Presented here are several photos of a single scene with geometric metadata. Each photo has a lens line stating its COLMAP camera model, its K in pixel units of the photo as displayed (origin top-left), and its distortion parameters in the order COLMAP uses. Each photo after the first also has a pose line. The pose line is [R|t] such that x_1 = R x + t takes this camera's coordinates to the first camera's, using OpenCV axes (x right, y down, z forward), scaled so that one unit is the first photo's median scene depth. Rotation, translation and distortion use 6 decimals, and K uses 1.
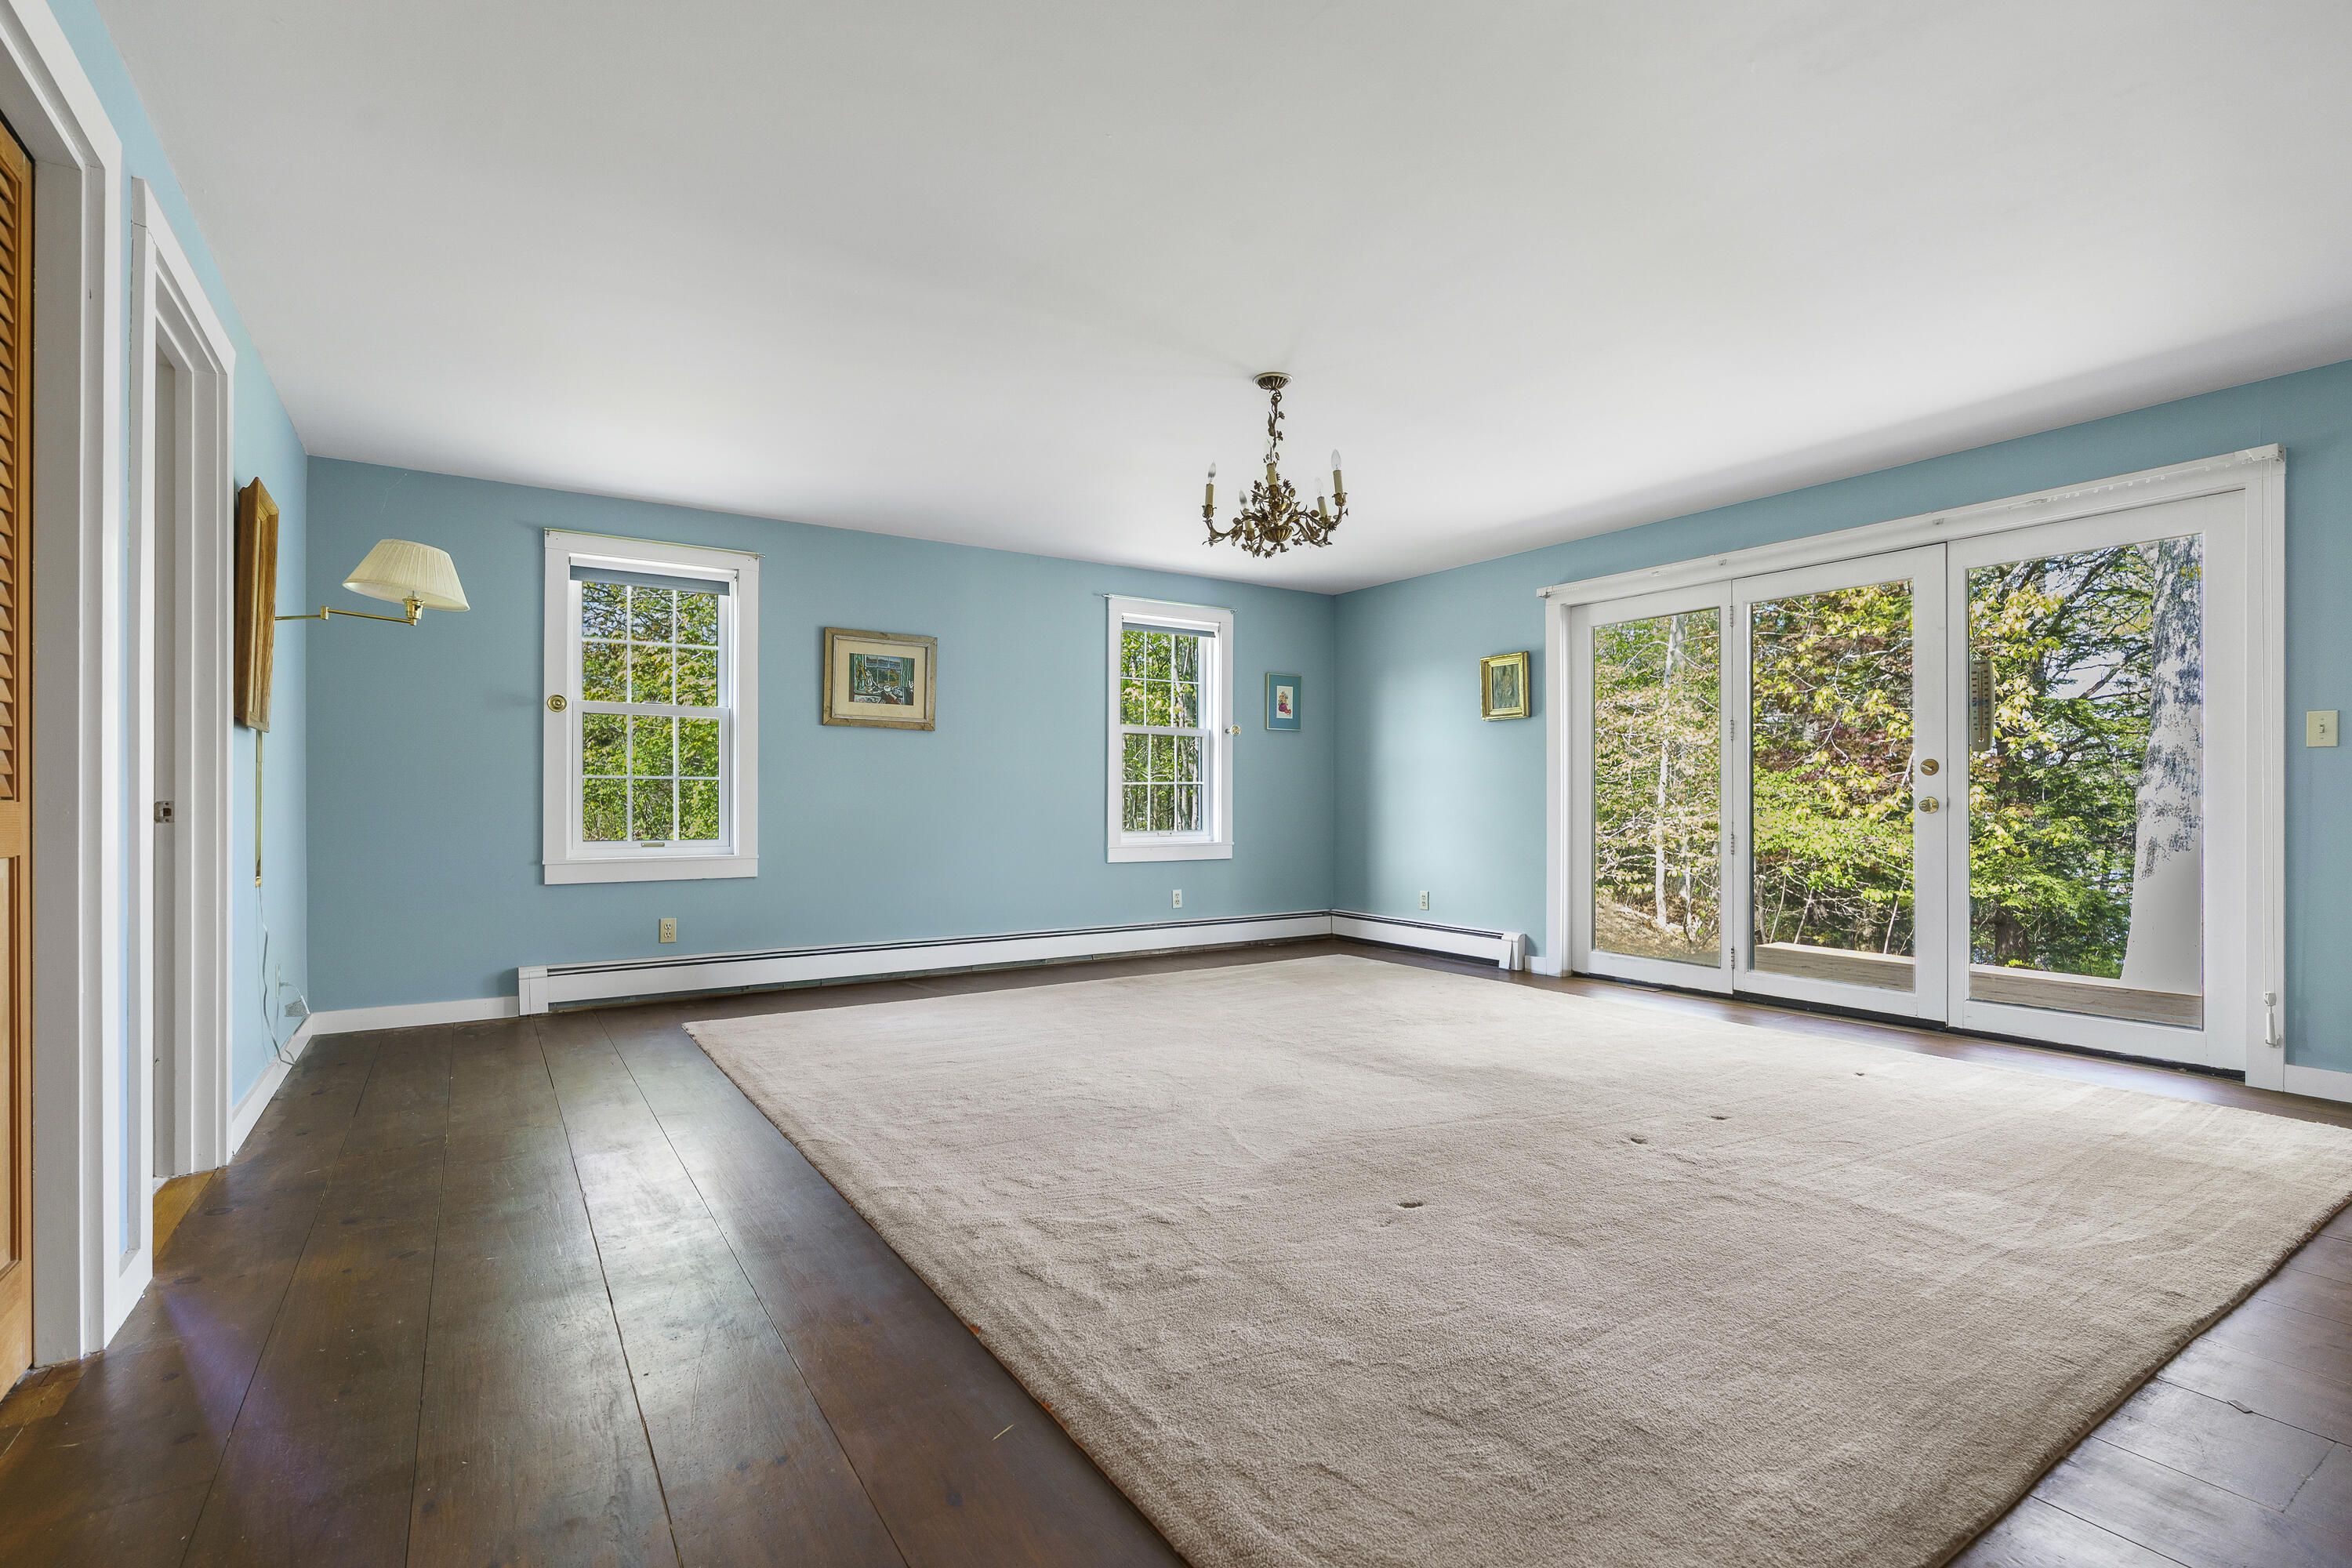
lens RADIAL K [[1098.7, 0, 1179.8], [0, 1098.7, 799.4], [0, 0, 1]] dist [-0.002259, 0.000075]
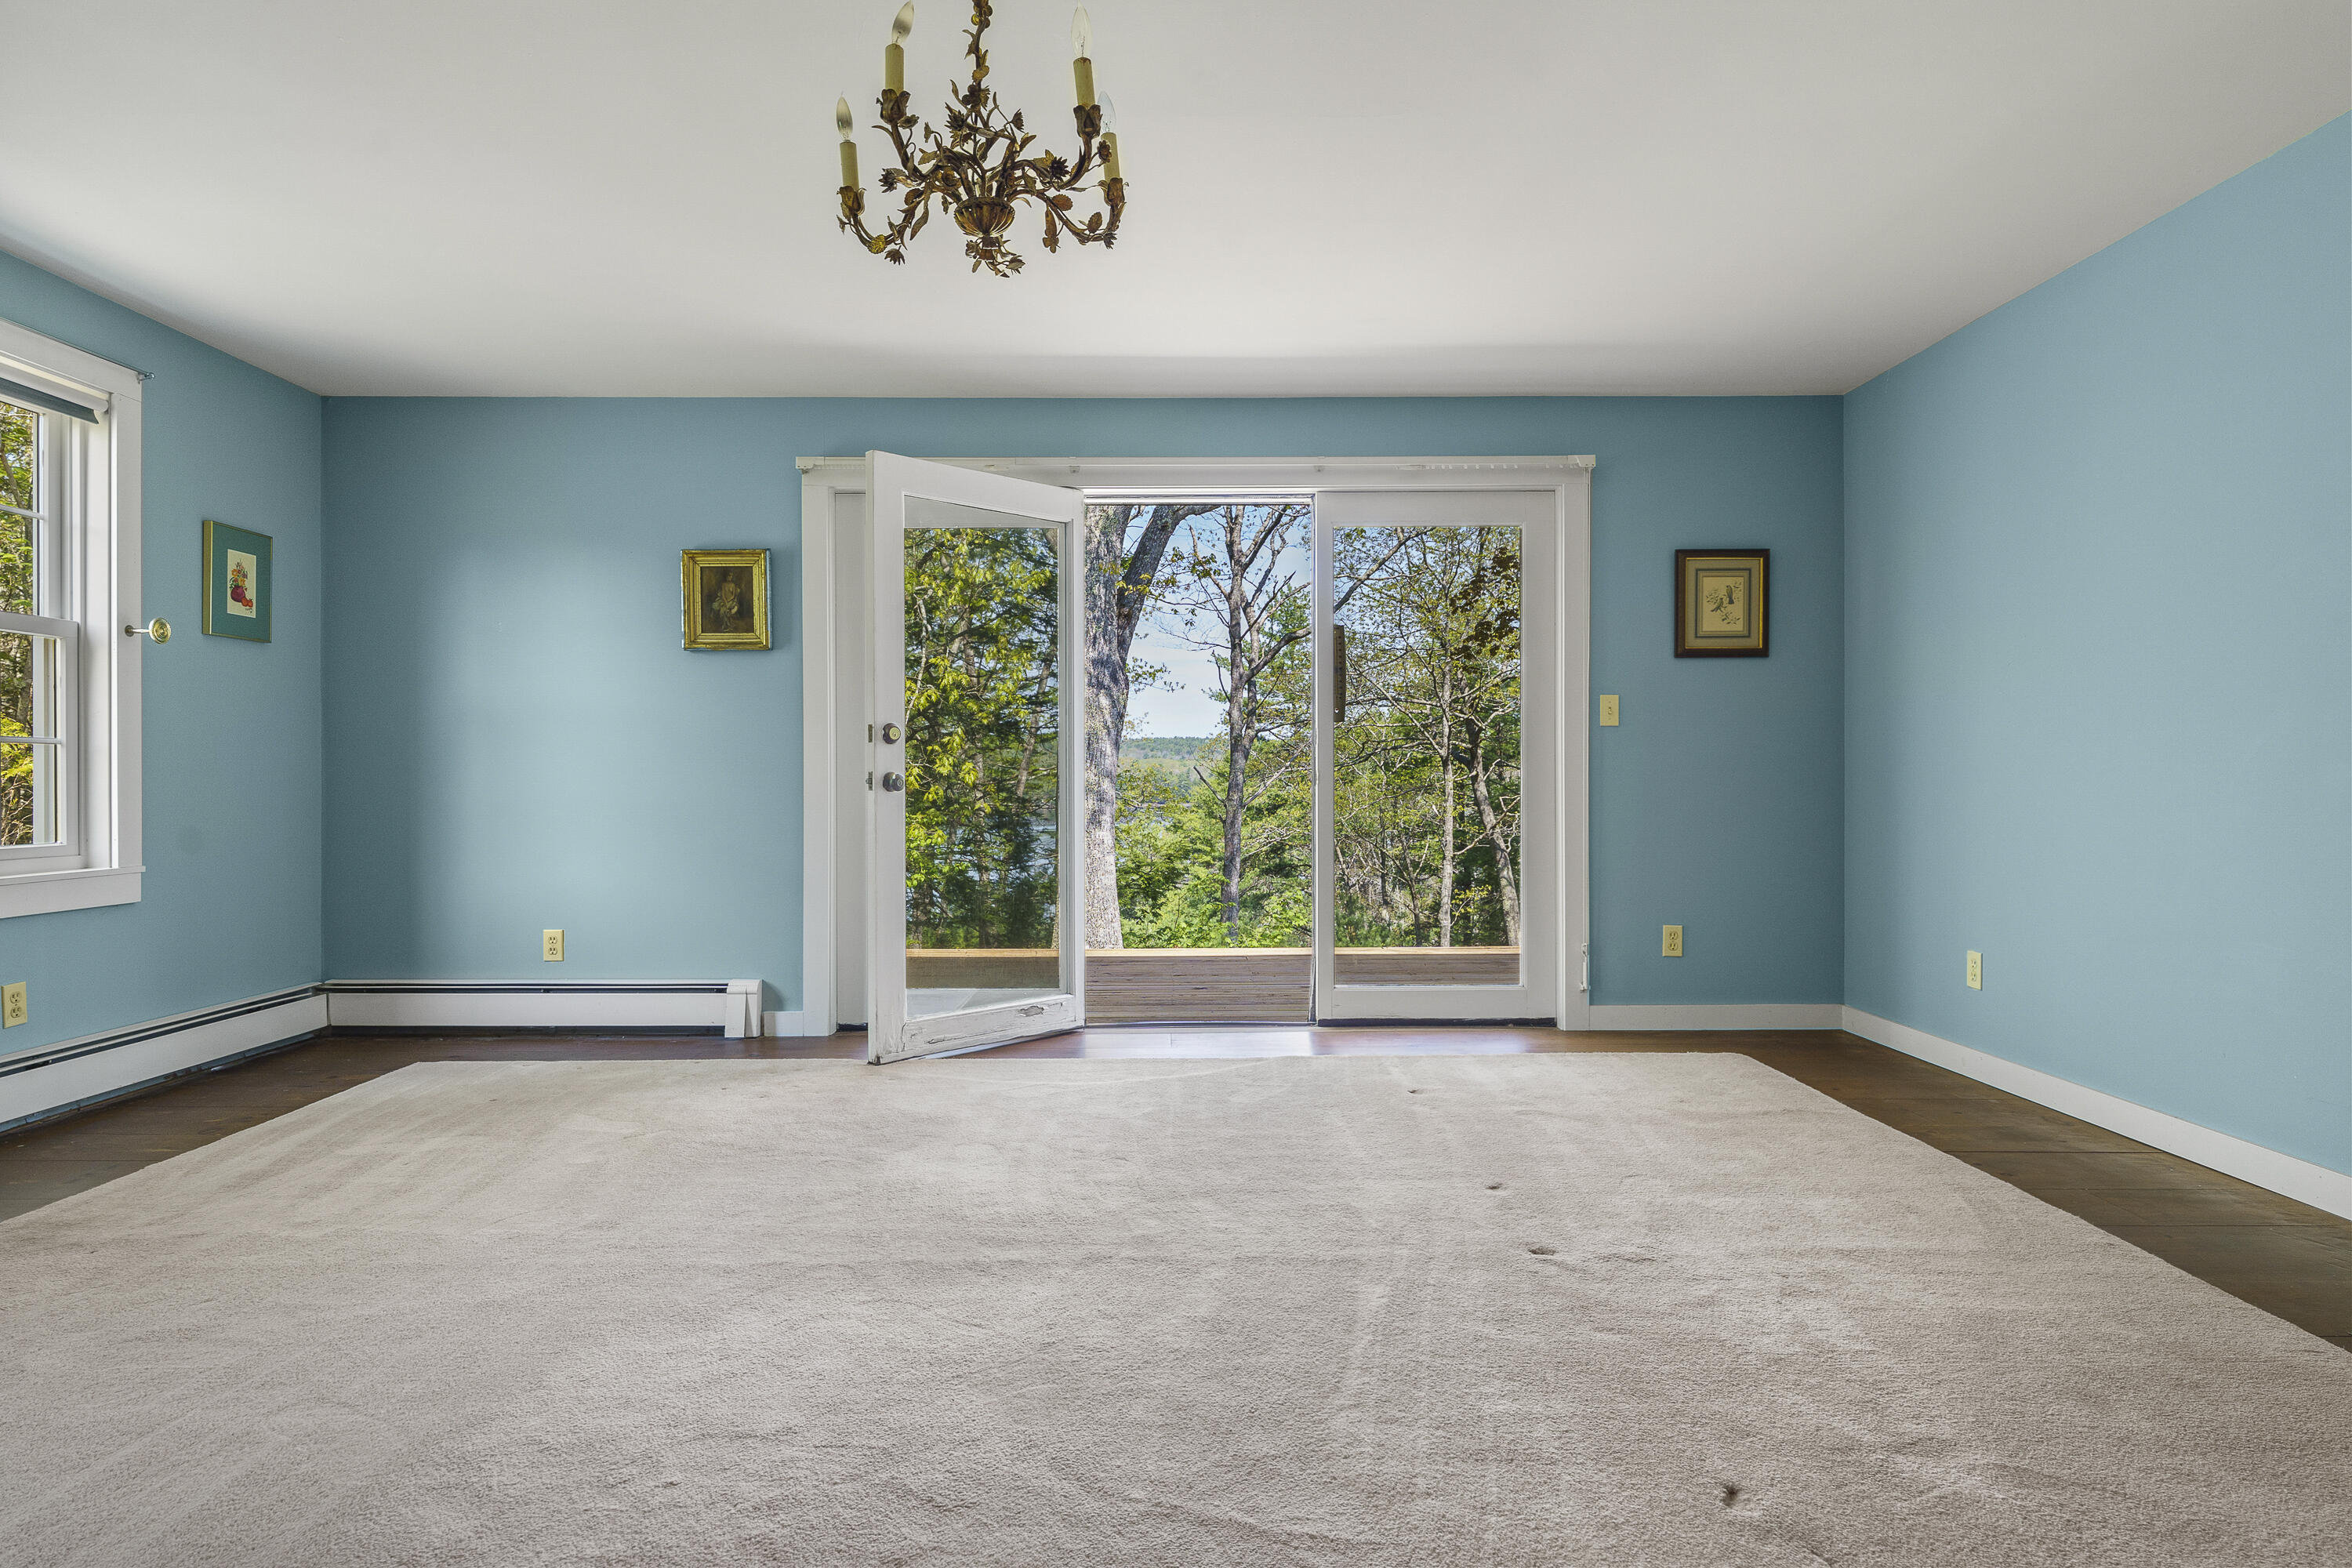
lens RADIAL K [[1305.2, 0, 1176.0], [0, 1305.2, 784.0], [0, 0, 1]] dist [-0.000324, 0.000435]
pose [[0.540912, -0.006192, 0.841056, -0.216612], [0.003567, 0.999981, 0.005068, 0.002411], [-0.841071, 0.000258, 0.540924, 0.386716]]
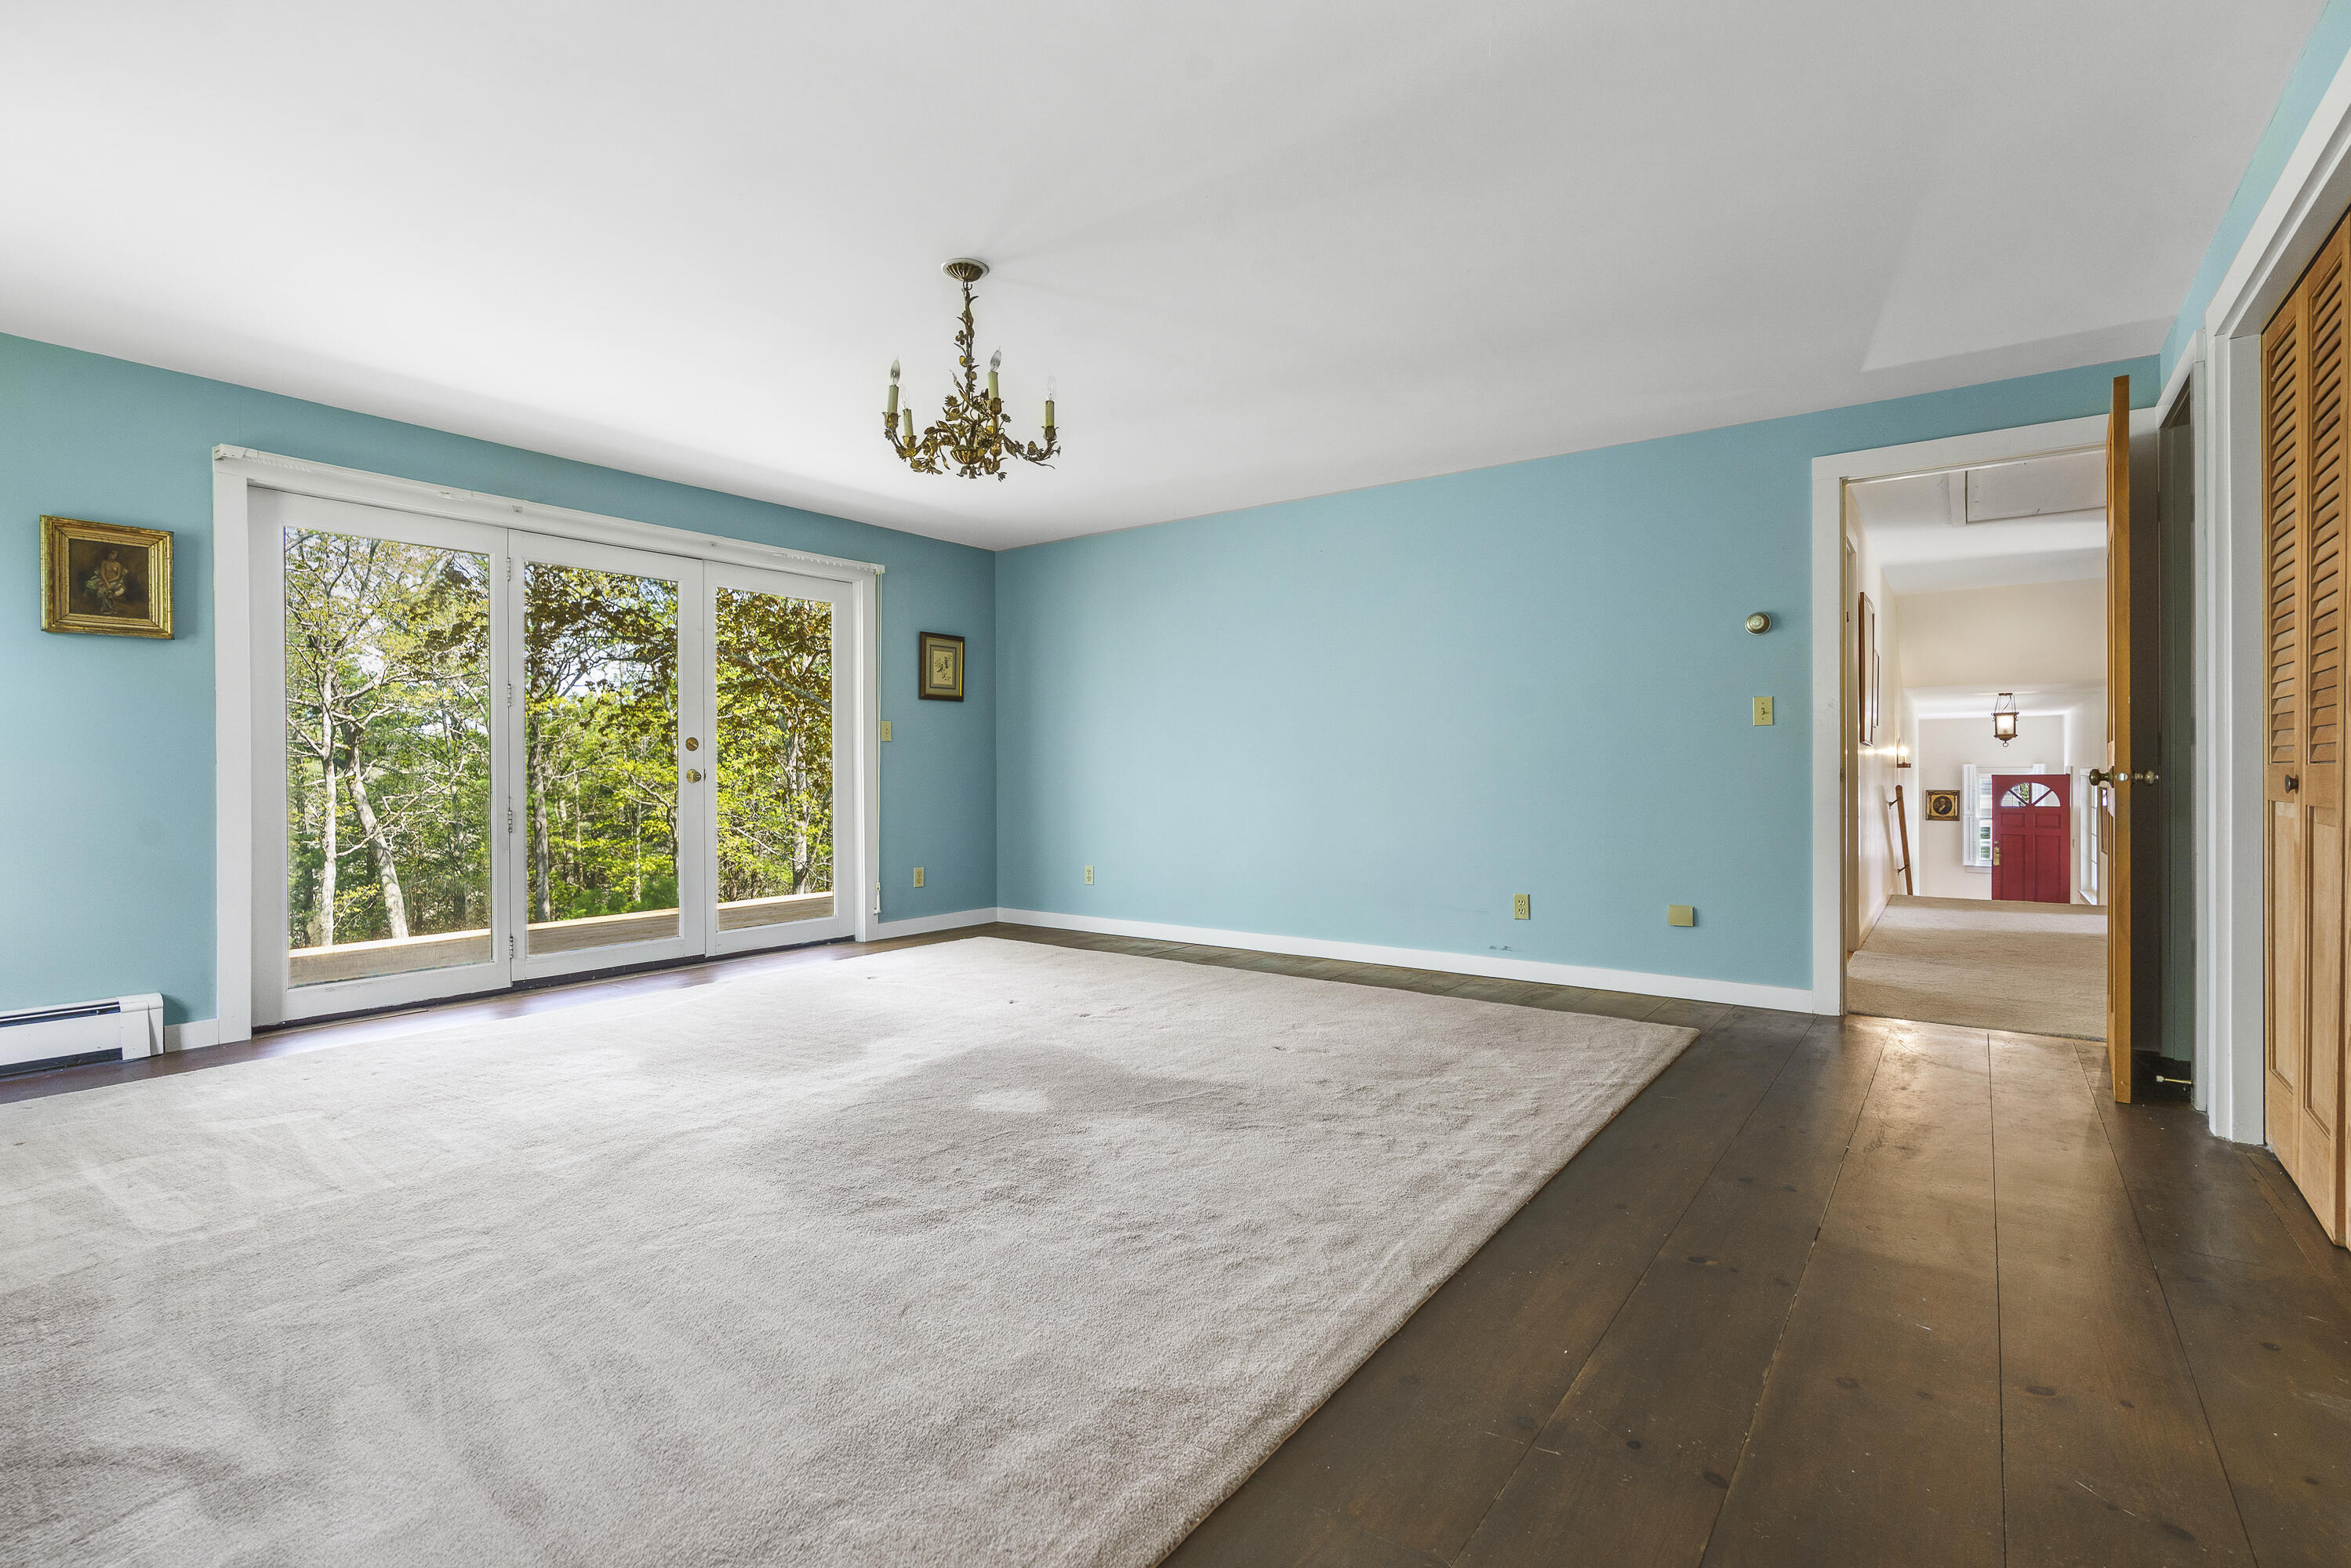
lens RADIAL K [[1085.8, 0, 1175.5], [0, 1085.8, 784.0], [0, 0, 1]] dist [0.000428, 0.000180]
pose [[-0.350052, -0.008431, 0.936692, -0.468830], [0.005258, 0.999926, 0.010965, 0.002666], [-0.936716, 0.008763, -0.349981, 0.711332]]
